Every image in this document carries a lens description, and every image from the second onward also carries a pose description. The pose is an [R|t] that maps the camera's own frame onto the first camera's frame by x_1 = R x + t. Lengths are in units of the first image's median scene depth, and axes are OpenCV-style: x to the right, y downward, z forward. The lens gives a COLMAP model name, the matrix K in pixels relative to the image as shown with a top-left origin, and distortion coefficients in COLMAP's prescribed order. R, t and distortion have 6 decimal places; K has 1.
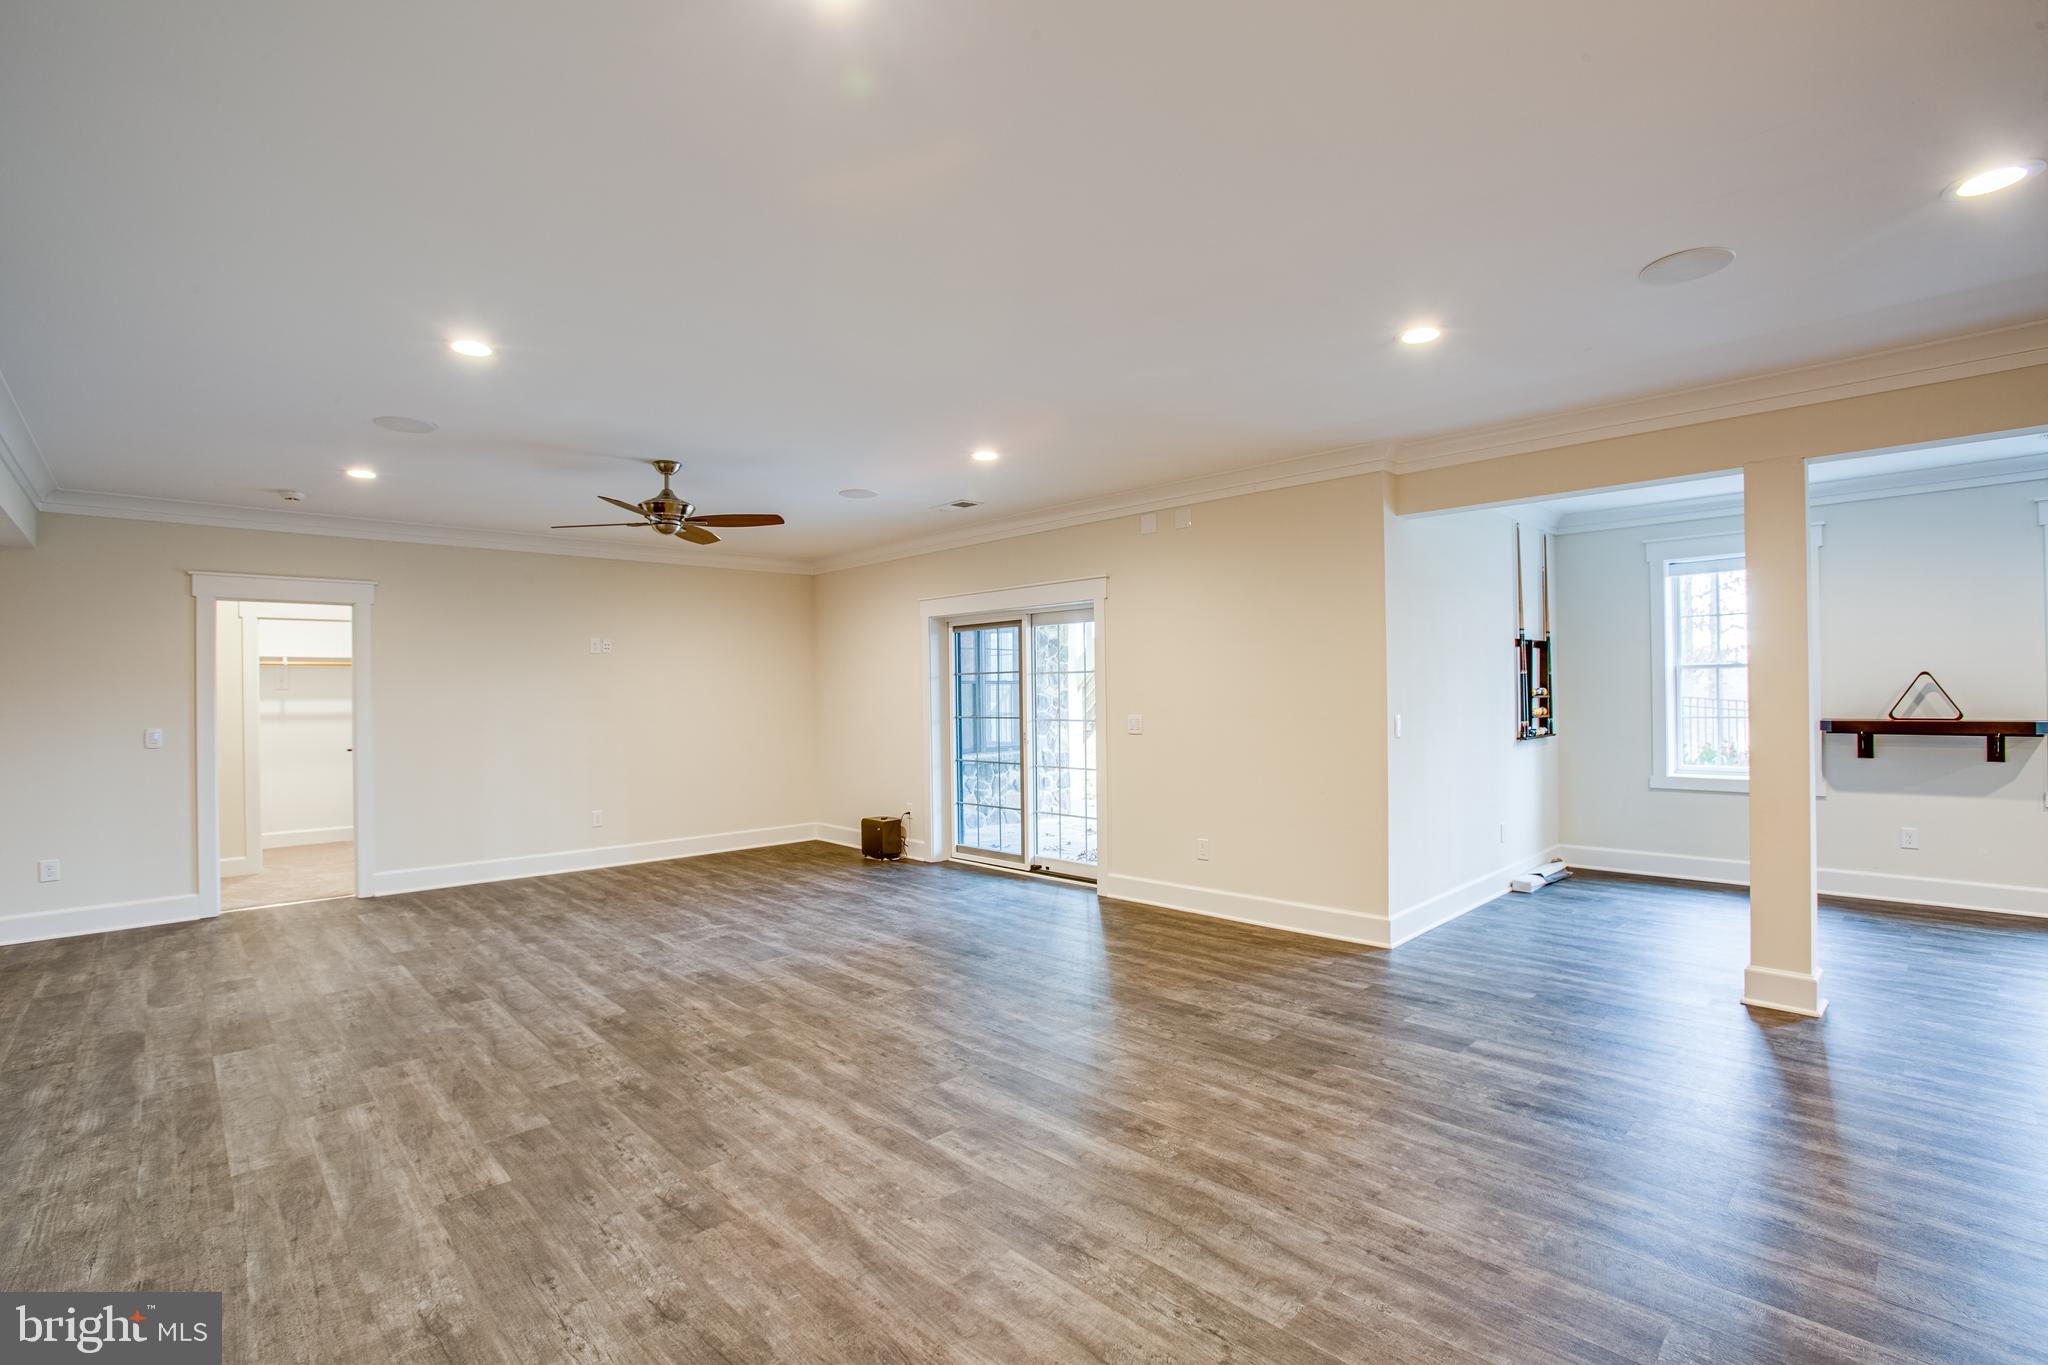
lens RADIAL K [[930.6, 0, 1024.0], [0, 930.6, 682.5], [0, 0, 1]] dist [-0.066003, 0.017975]
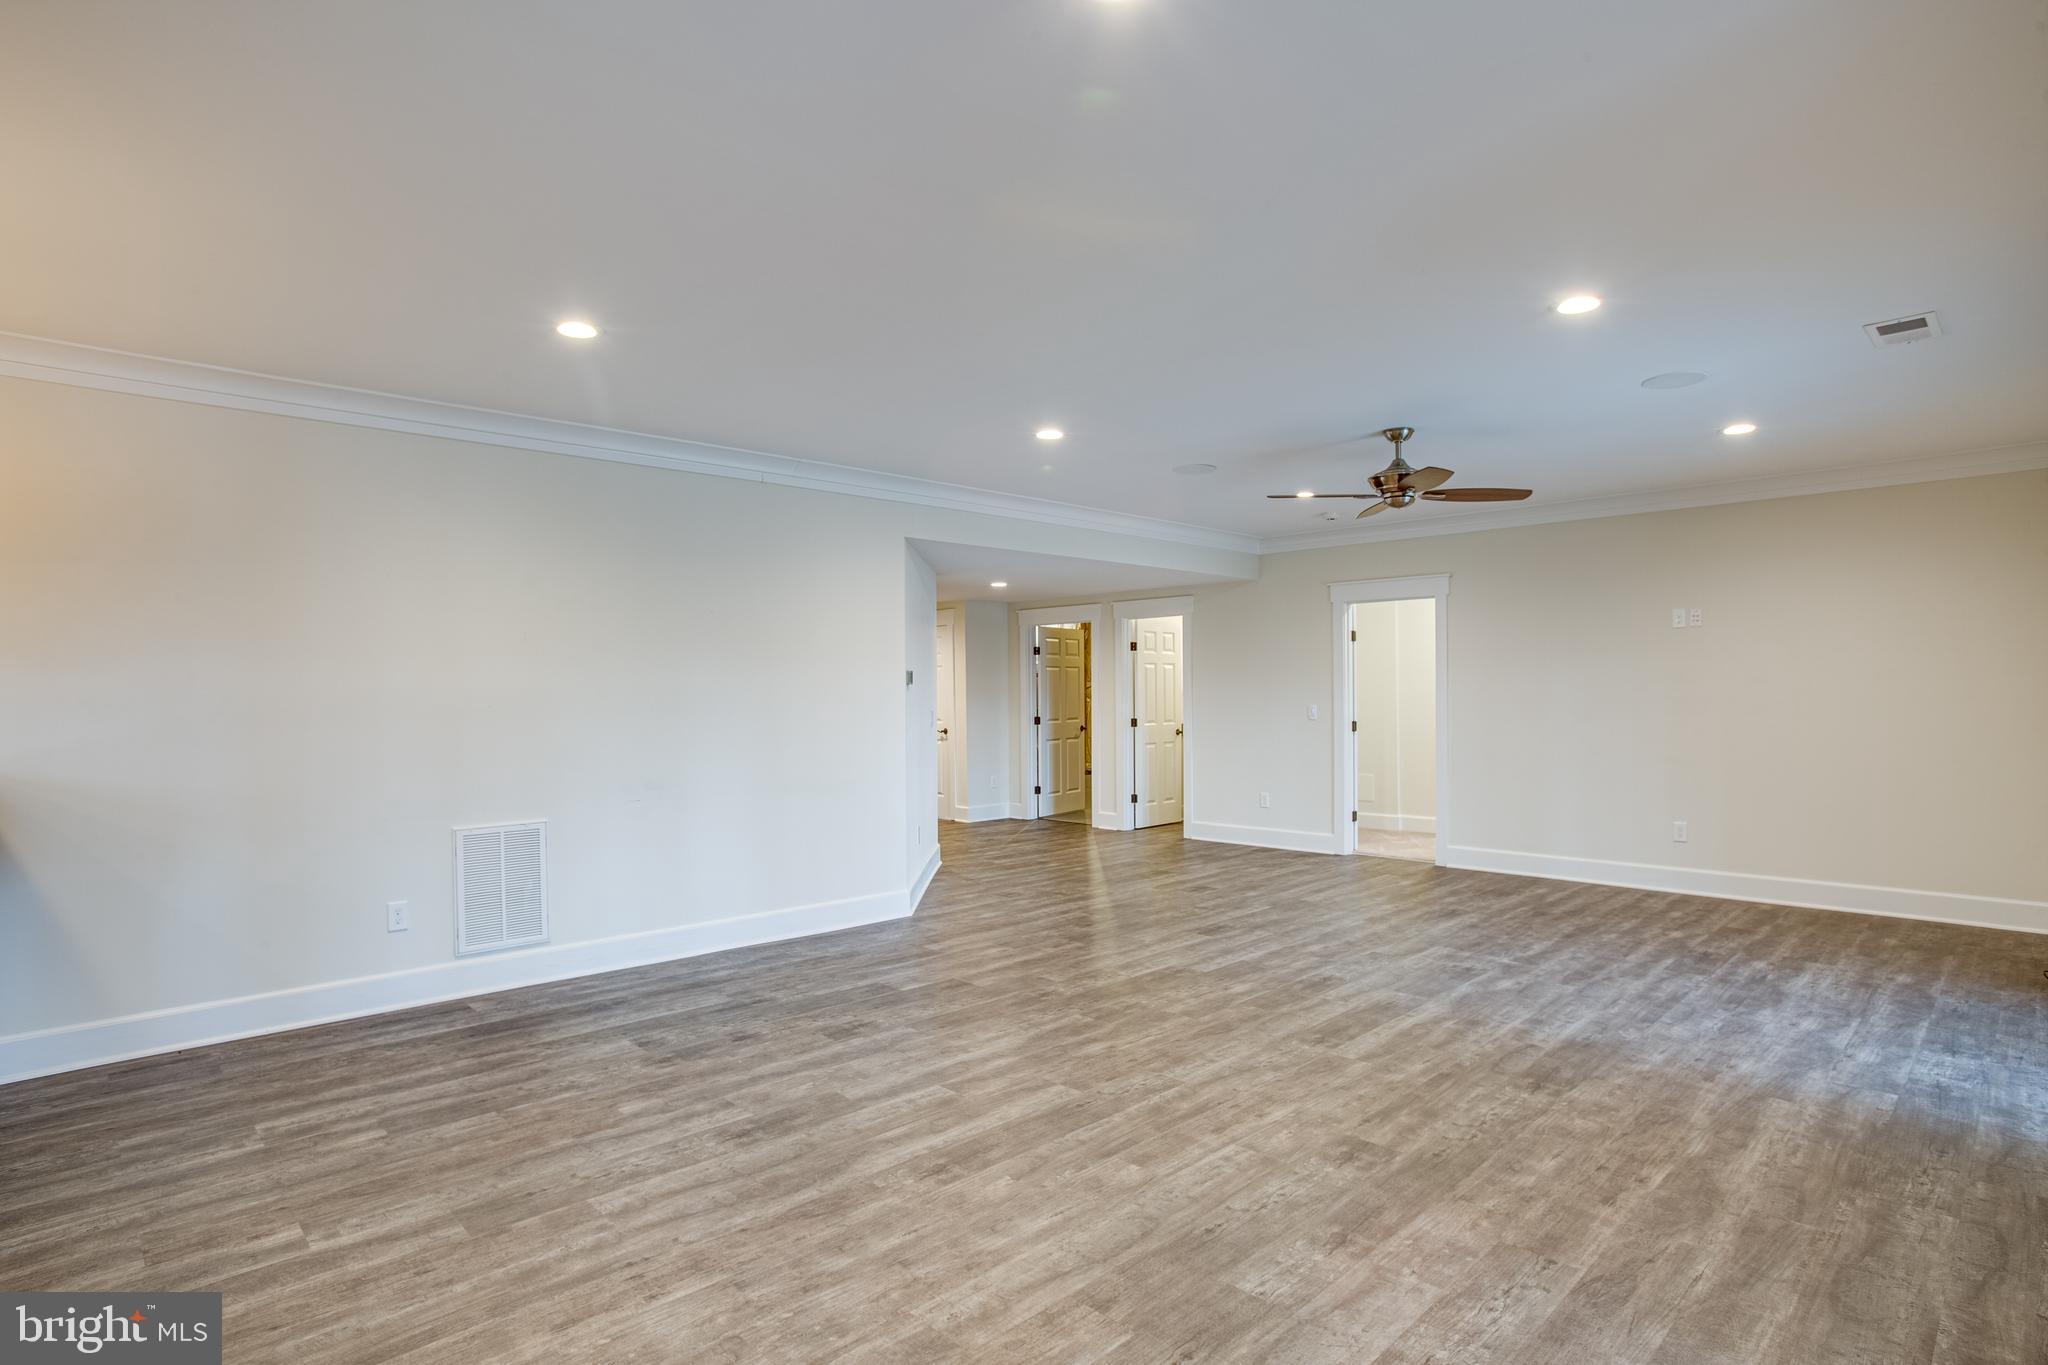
lens RADIAL K [[1028.2, 0, 1002.4], [0, 1028.2, 677.1], [0, 0, 1]] dist [-0.068041, 0.028945]
pose [[-0.008171, -0.002125, -0.999964, 0.984403], [0.023637, 0.999718, -0.002318, -0.001627], [0.999687, -0.023655, -0.008118, 0.936509]]
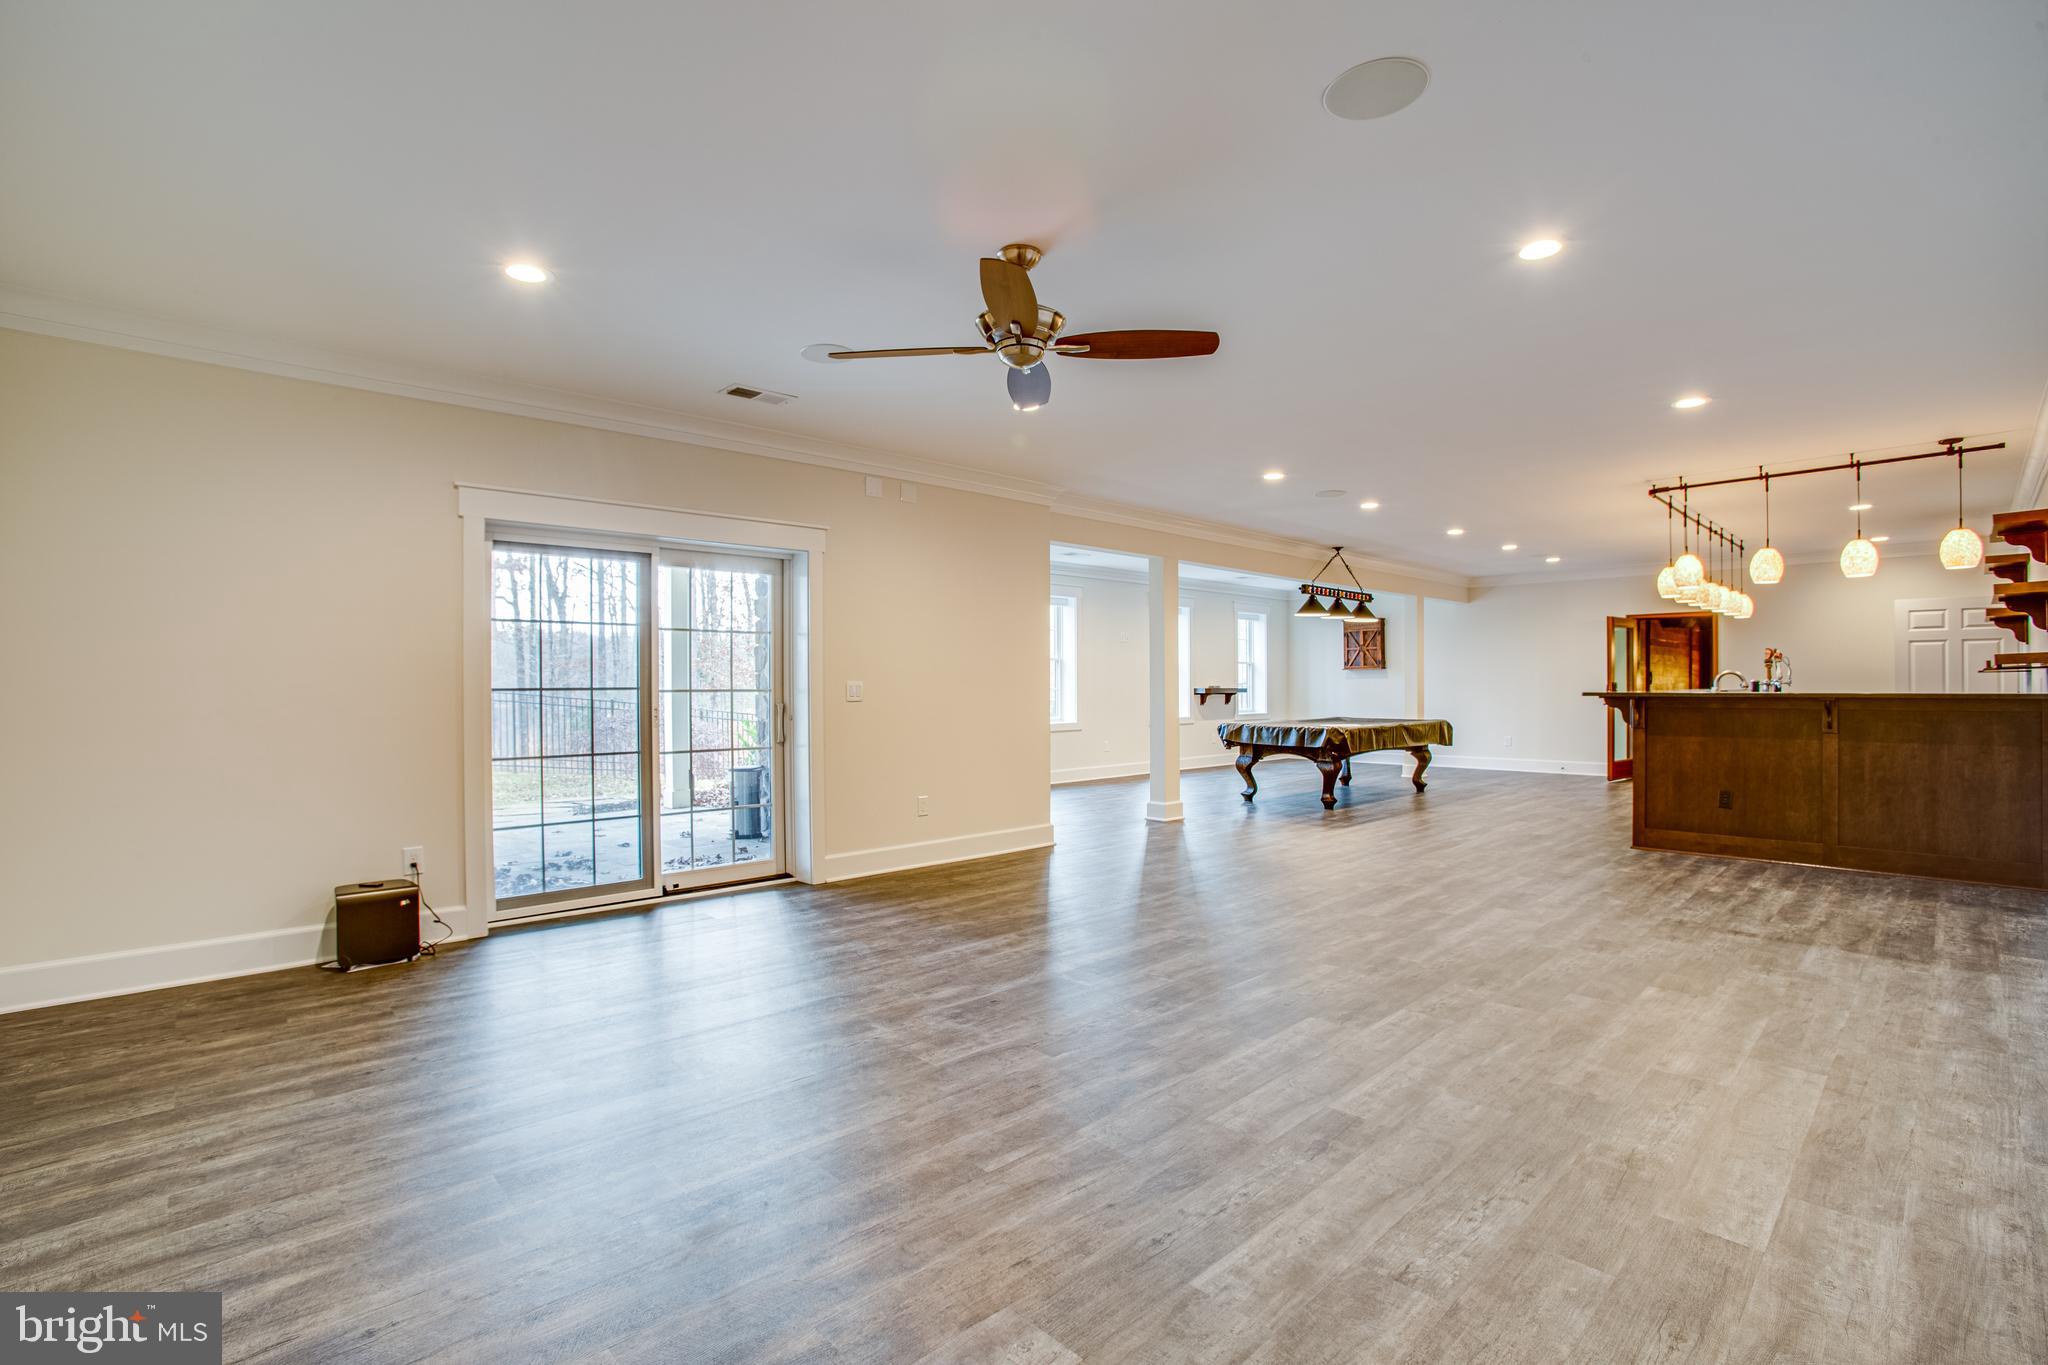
lens RADIAL K [[937.4, 0, 991.8], [0, 937.4, 690.0], [0, 0, 1]] dist [-0.069713, 0.020280]
pose [[0.028760, 0.003869, 0.999579, -1.555583], [-0.009817, 0.999945, -0.003588, 0.084851], [-0.999538, -0.009710, 0.028796, 1.540118]]
